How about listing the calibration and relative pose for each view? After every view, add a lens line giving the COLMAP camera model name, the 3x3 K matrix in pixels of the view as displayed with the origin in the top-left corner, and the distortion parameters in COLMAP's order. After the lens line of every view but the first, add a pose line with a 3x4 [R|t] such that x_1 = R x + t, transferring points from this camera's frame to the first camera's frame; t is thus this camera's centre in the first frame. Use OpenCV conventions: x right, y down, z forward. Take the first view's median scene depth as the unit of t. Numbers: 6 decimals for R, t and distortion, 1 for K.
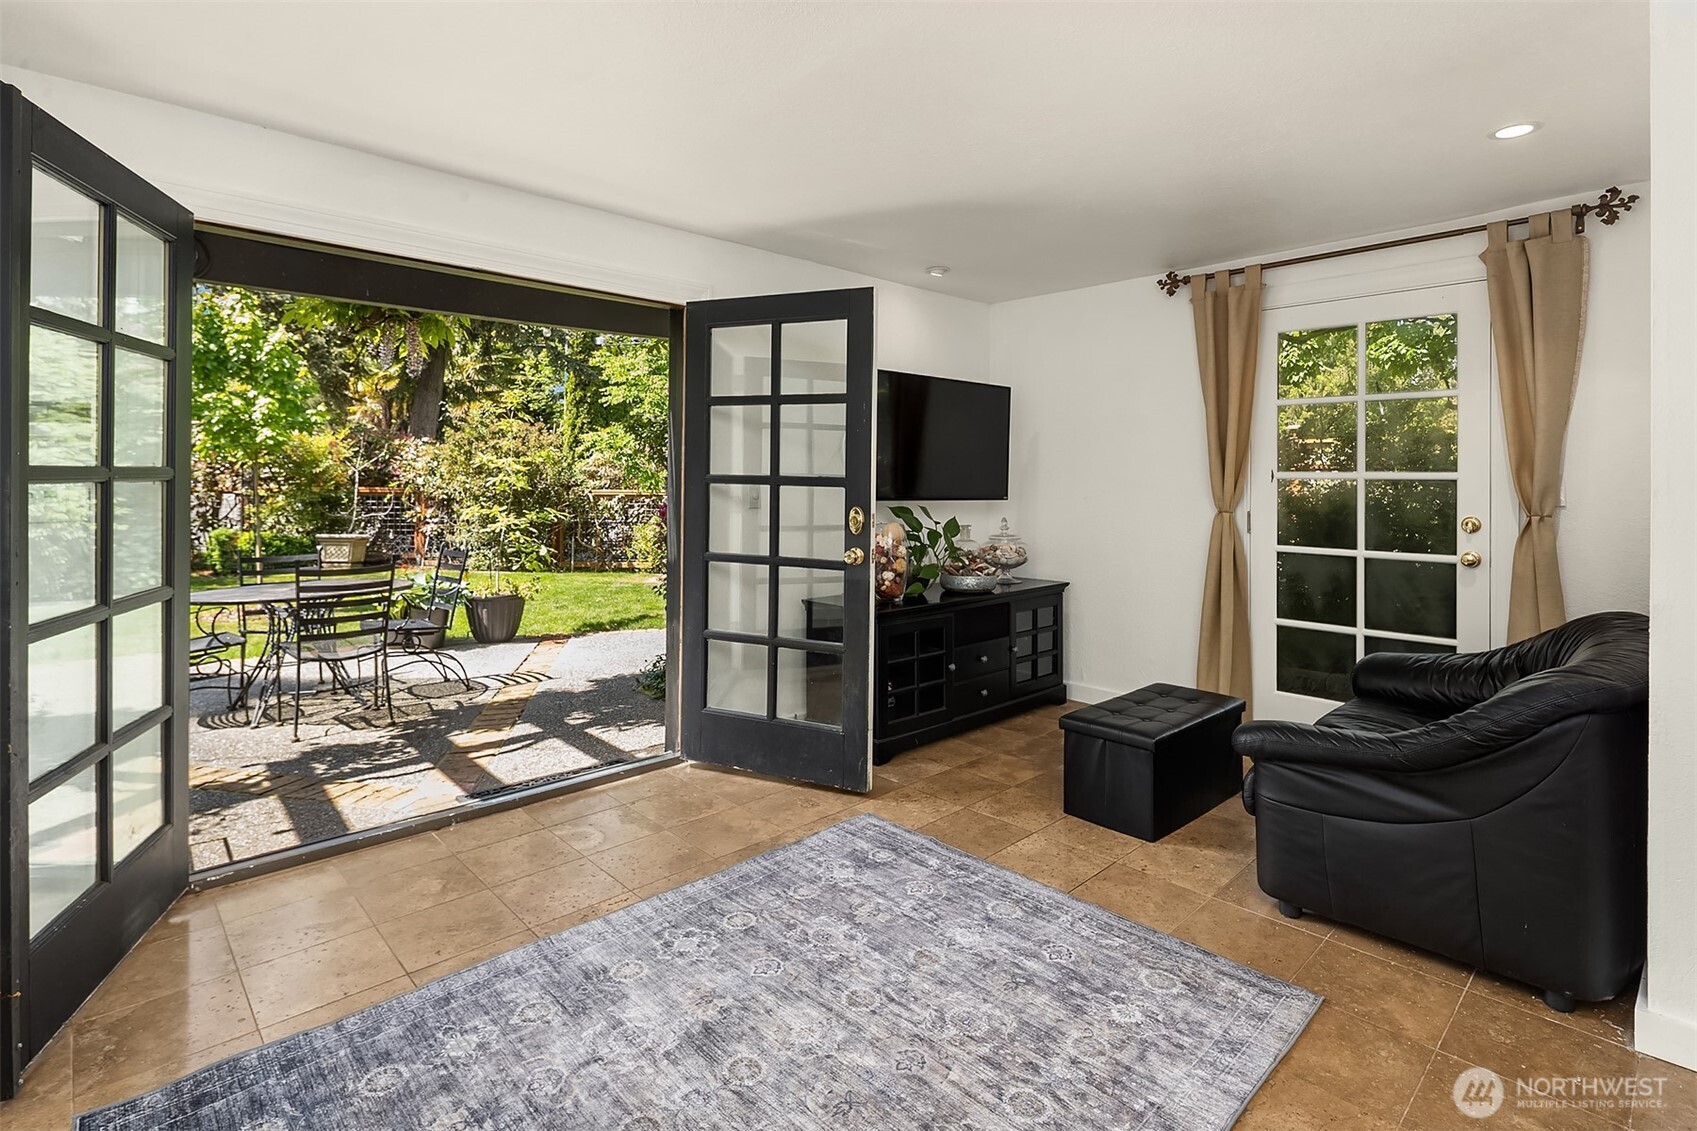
lens RADIAL K [[830.9, 0, 856.7], [0, 830.9, 537.1], [0, 0, 1]] dist [0.000980, 0.000490]
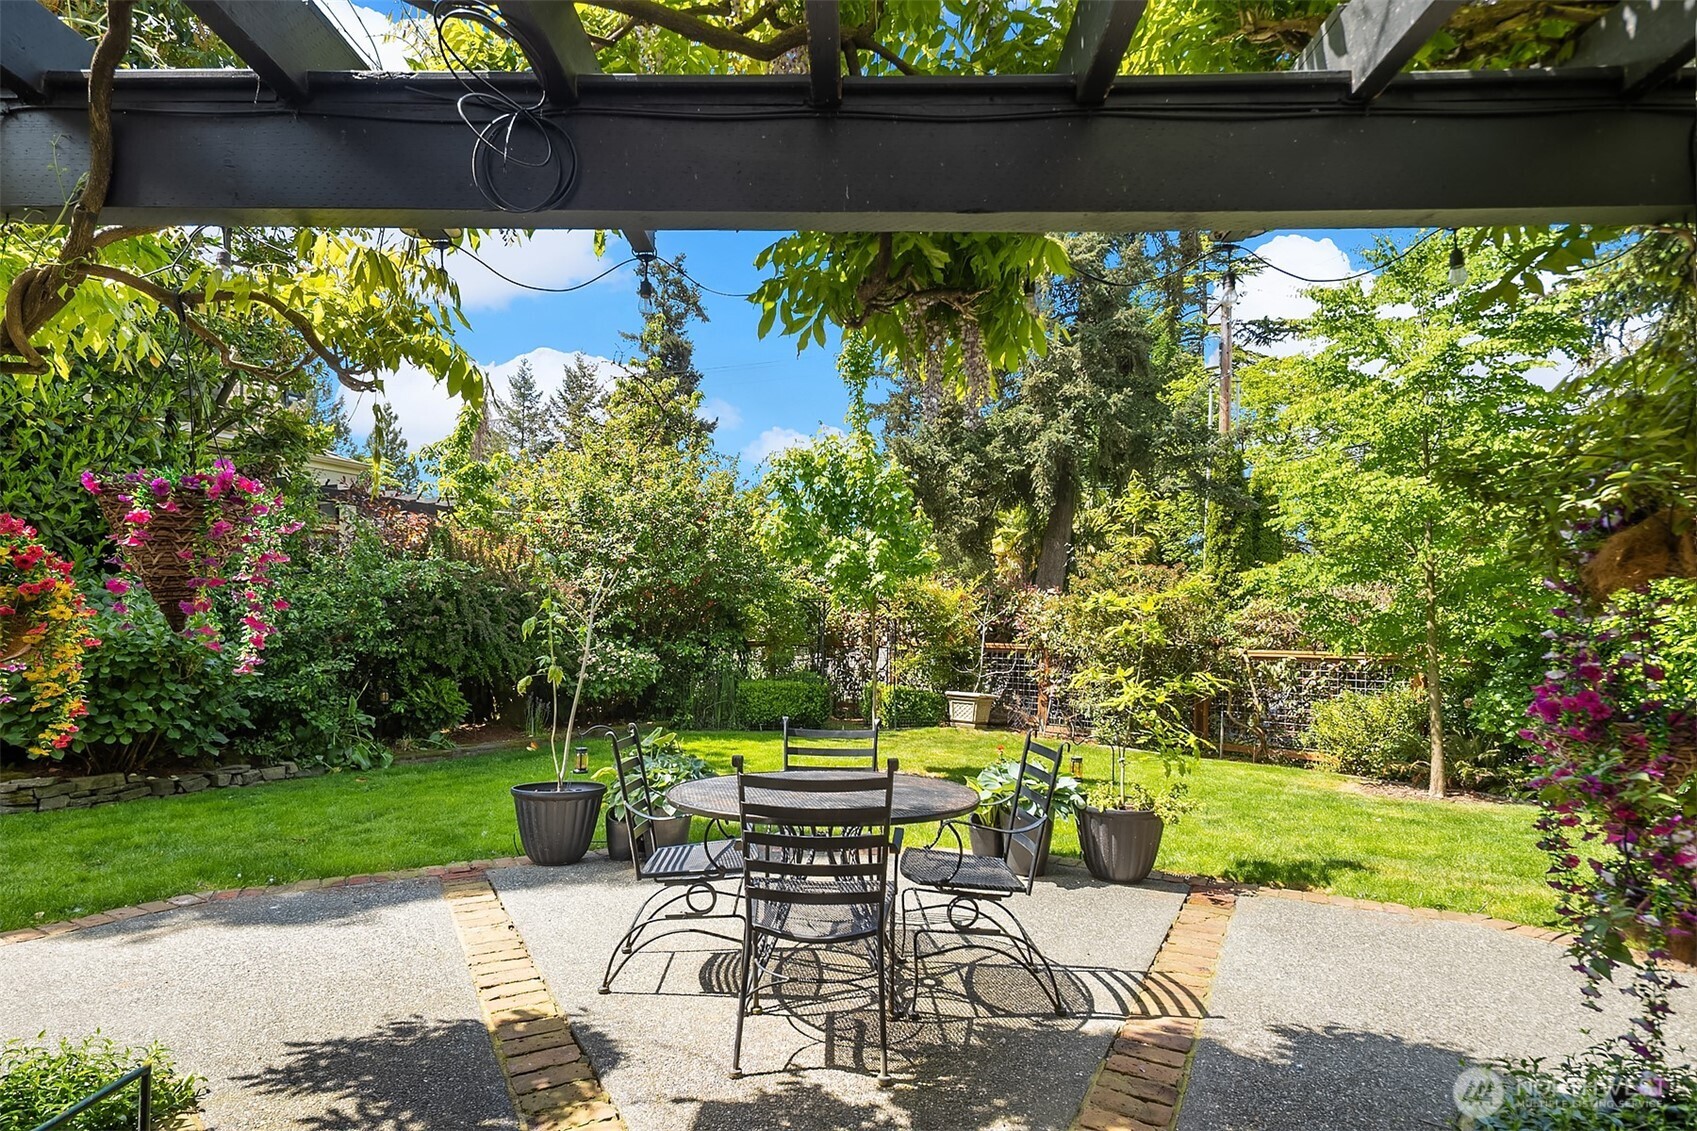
lens RADIAL K [[830.9, 0, 856.7], [0, 830.9, 537.1], [0, 0, 1]] dist [0.000980, 0.000490]
pose [[0.748632, -0.071699, -0.659098, -0.134452], [-0.057157, 0.983454, -0.171905, -0.012861], [0.660518, 0.166366, 0.732147, 0.328276]]
